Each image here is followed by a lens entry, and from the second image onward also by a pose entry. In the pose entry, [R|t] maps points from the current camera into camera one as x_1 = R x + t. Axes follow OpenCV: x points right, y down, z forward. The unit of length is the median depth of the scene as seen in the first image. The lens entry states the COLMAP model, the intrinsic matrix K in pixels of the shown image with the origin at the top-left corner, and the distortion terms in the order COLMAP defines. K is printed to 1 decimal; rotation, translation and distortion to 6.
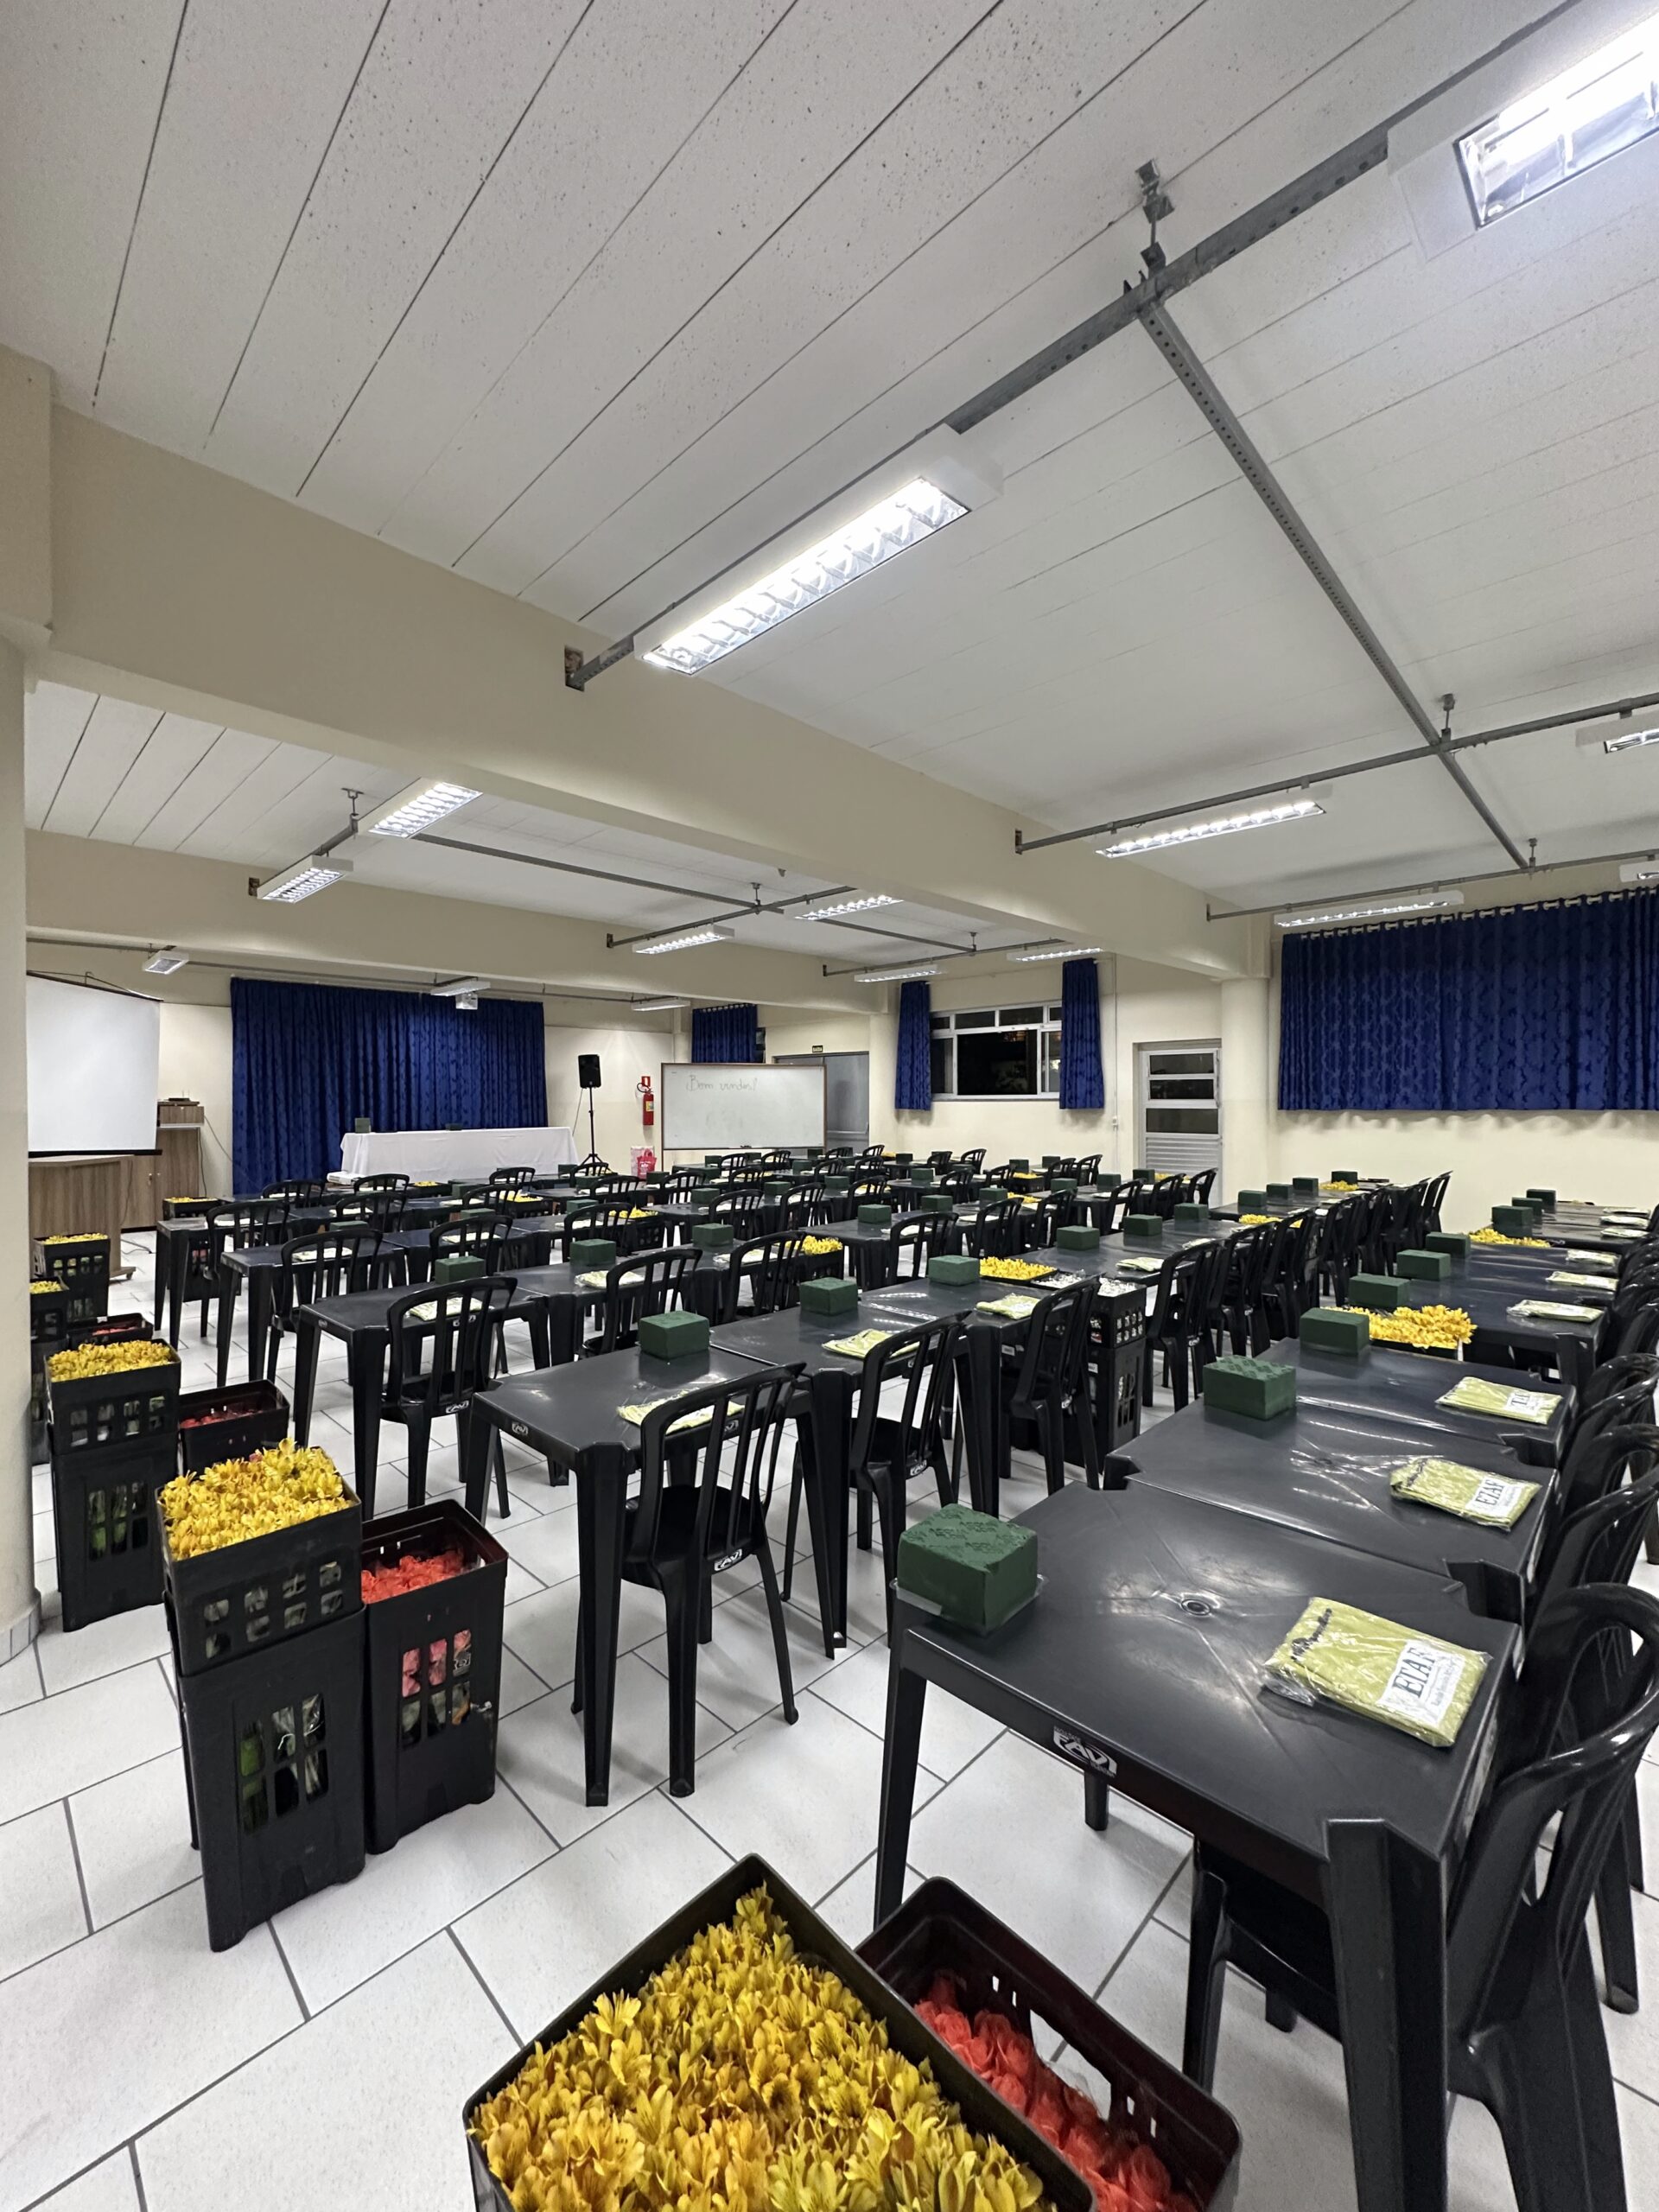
lens RADIAL K [[882.3, 0, 831.7], [0, 882.3, 1109.2], [0, 0, 1]] dist [-0.003329, -0.000082]
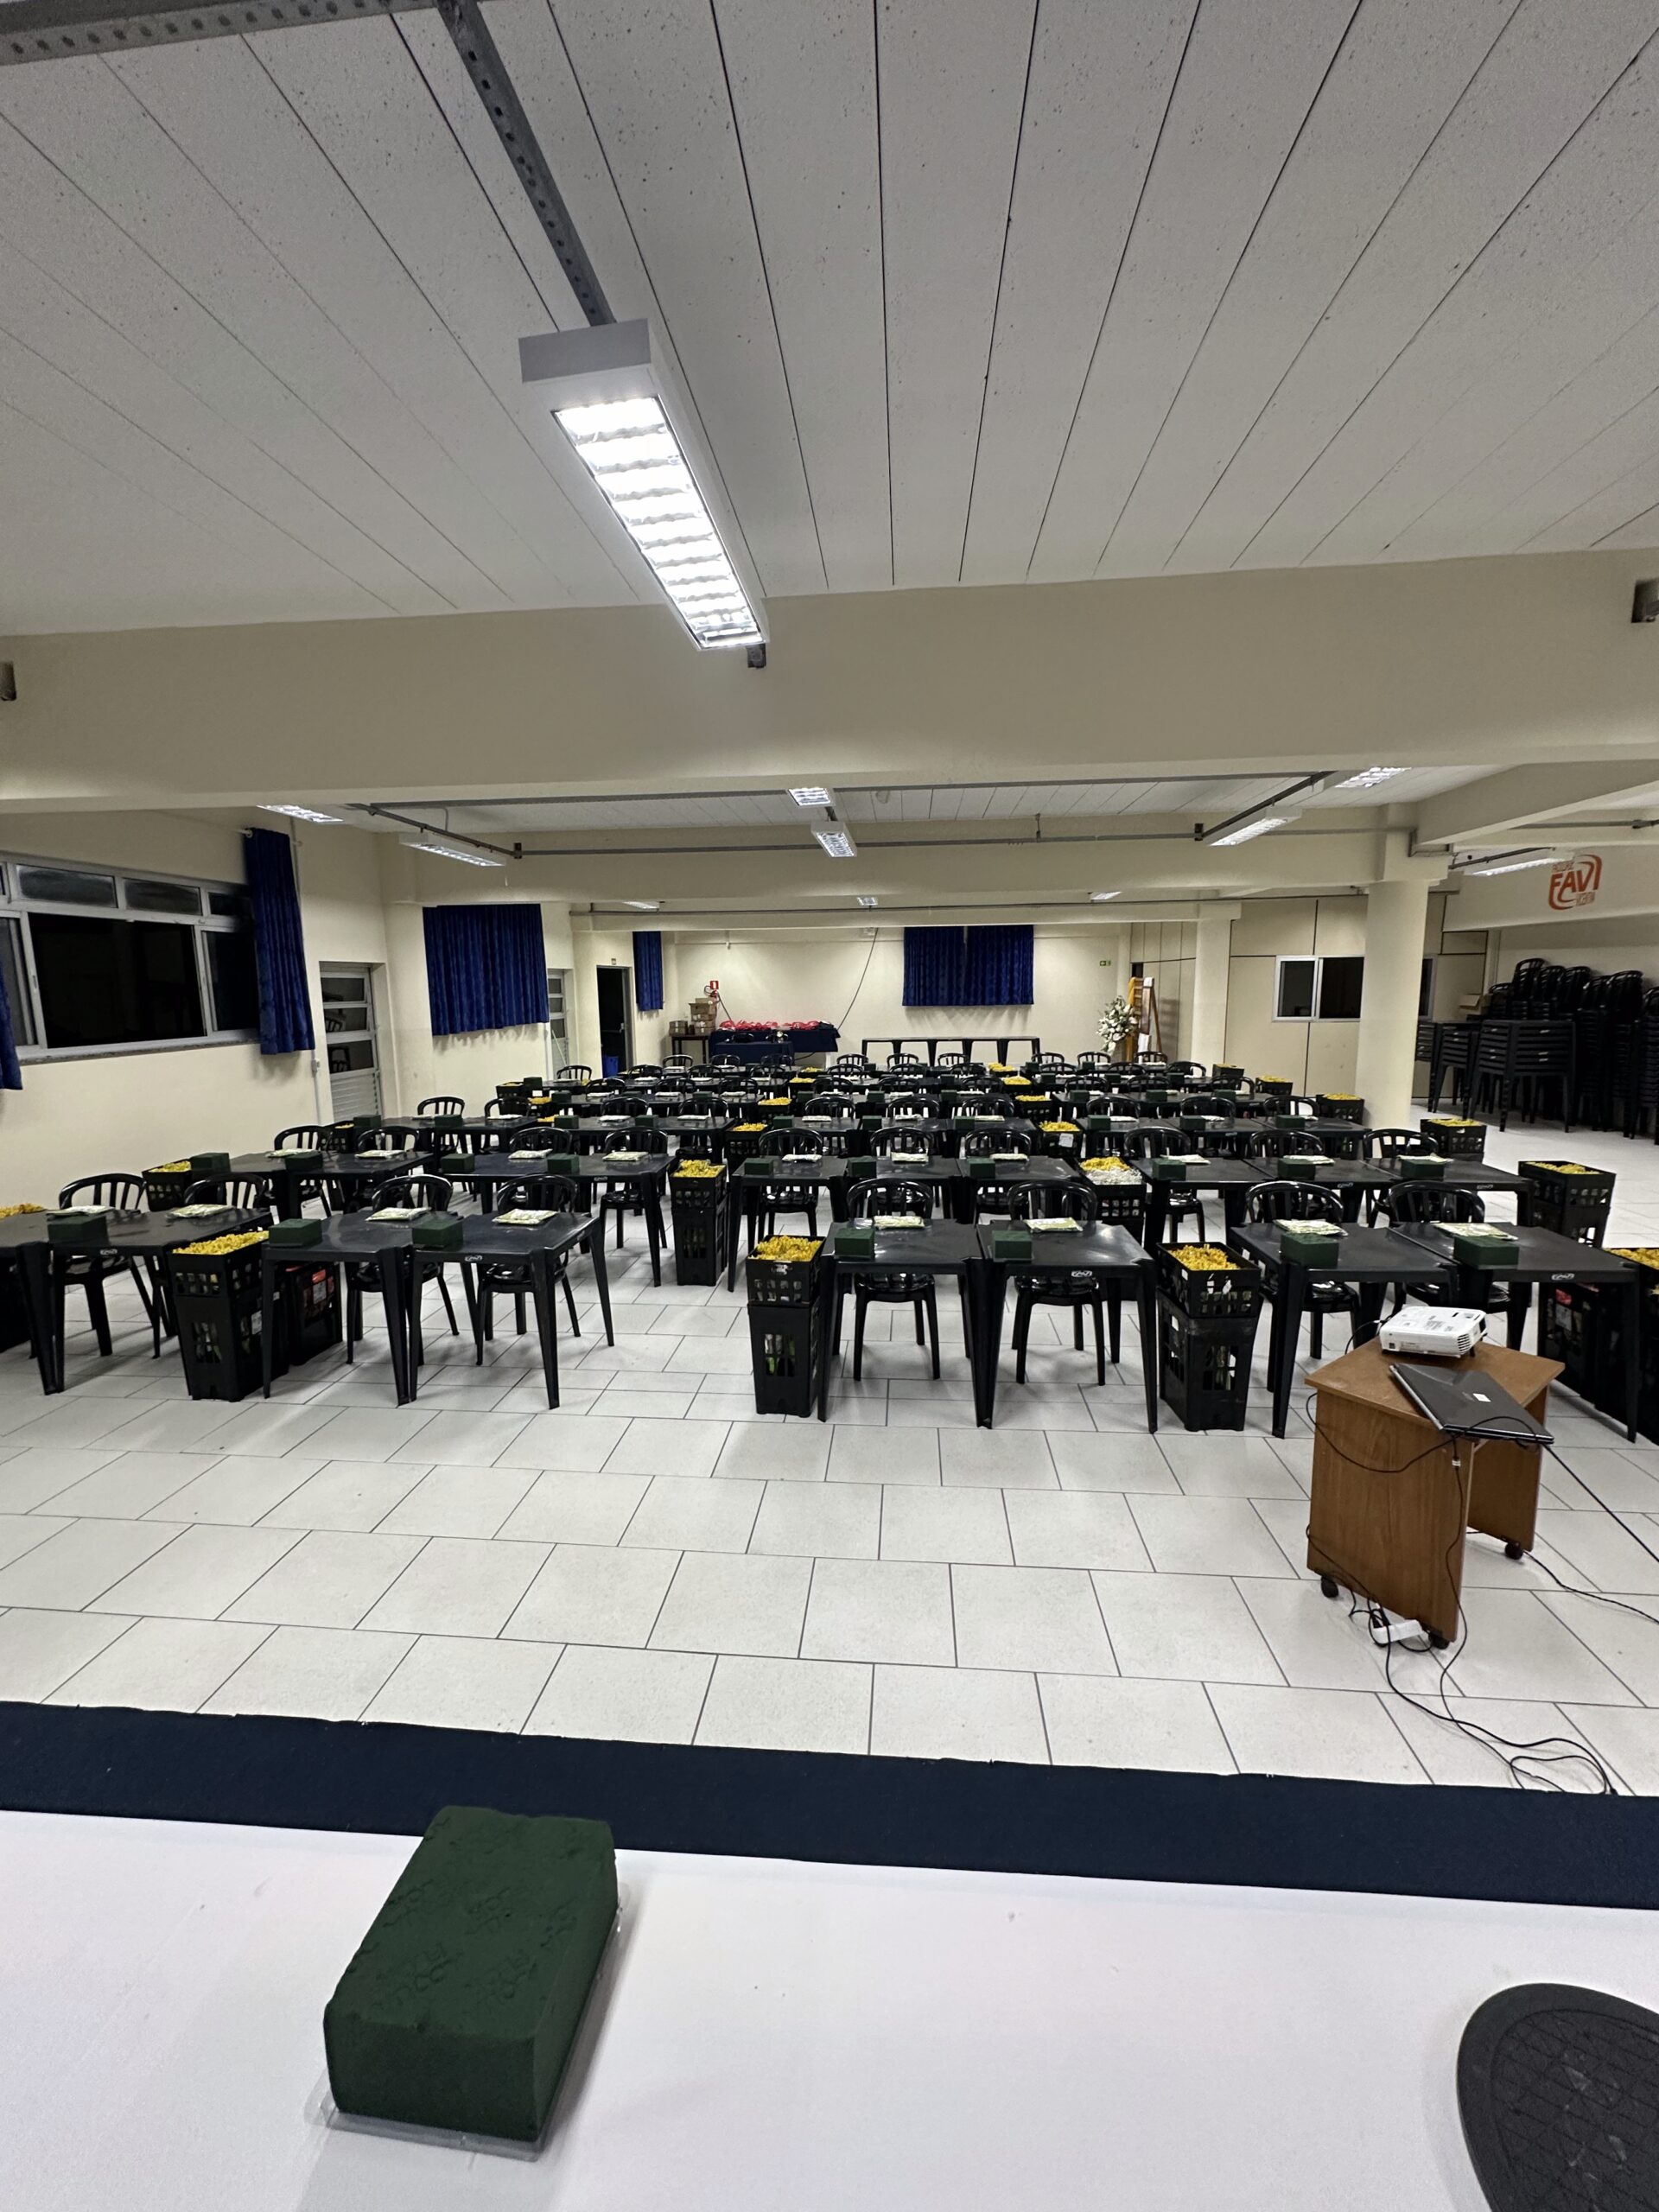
lens RADIAL K [[882.3, 0, 822.8], [0, 882.3, 1115.7], [0, 0, 1]] dist [-0.003329, -0.000082]
pose [[-0.625895, -0.098289, 0.773689, -0.535653], [0.032679, 0.987850, 0.151933, -0.043614], [-0.779222, 0.120378, -0.615079, 1.129870]]
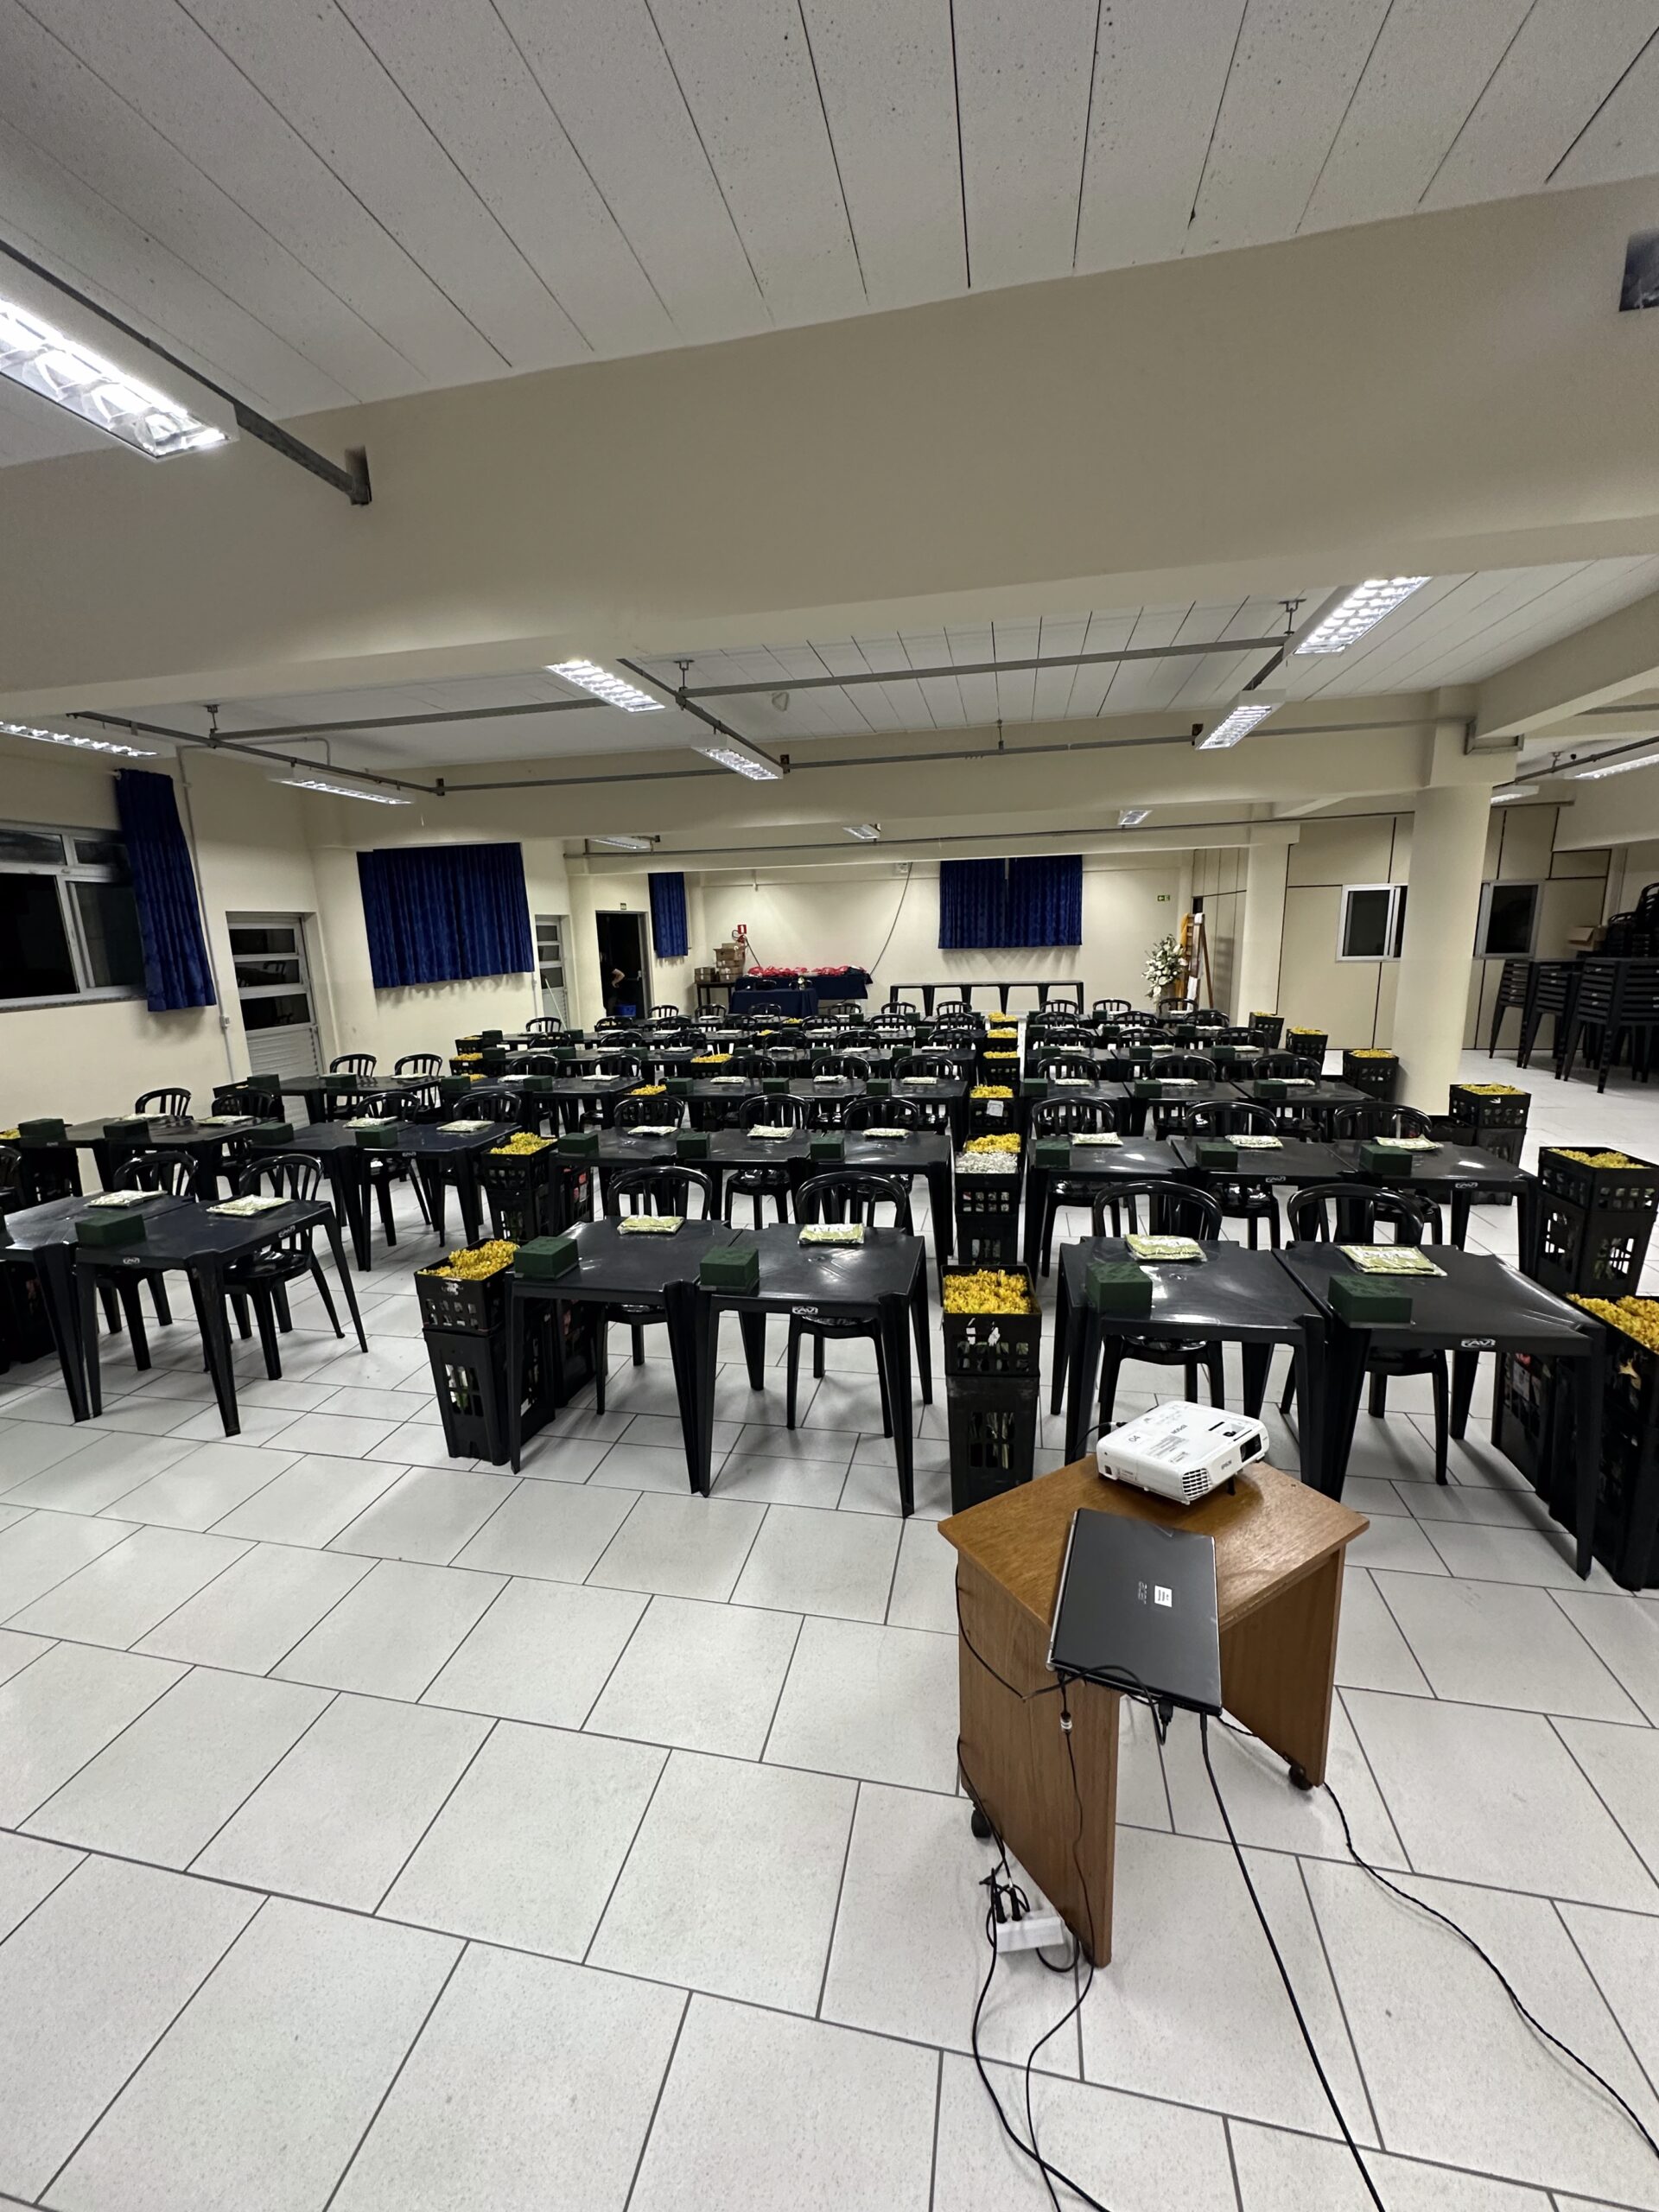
lens RADIAL K [[882.3, 0, 819.8], [0, 882.3, 1115.0], [0, 0, 1]] dist [-0.003329, -0.000082]
pose [[-0.532898, -0.151092, 0.832581, -0.549252], [0.048996, 0.976769, 0.208618, -0.037699], [-0.844759, 0.151966, -0.513116, 0.969201]]
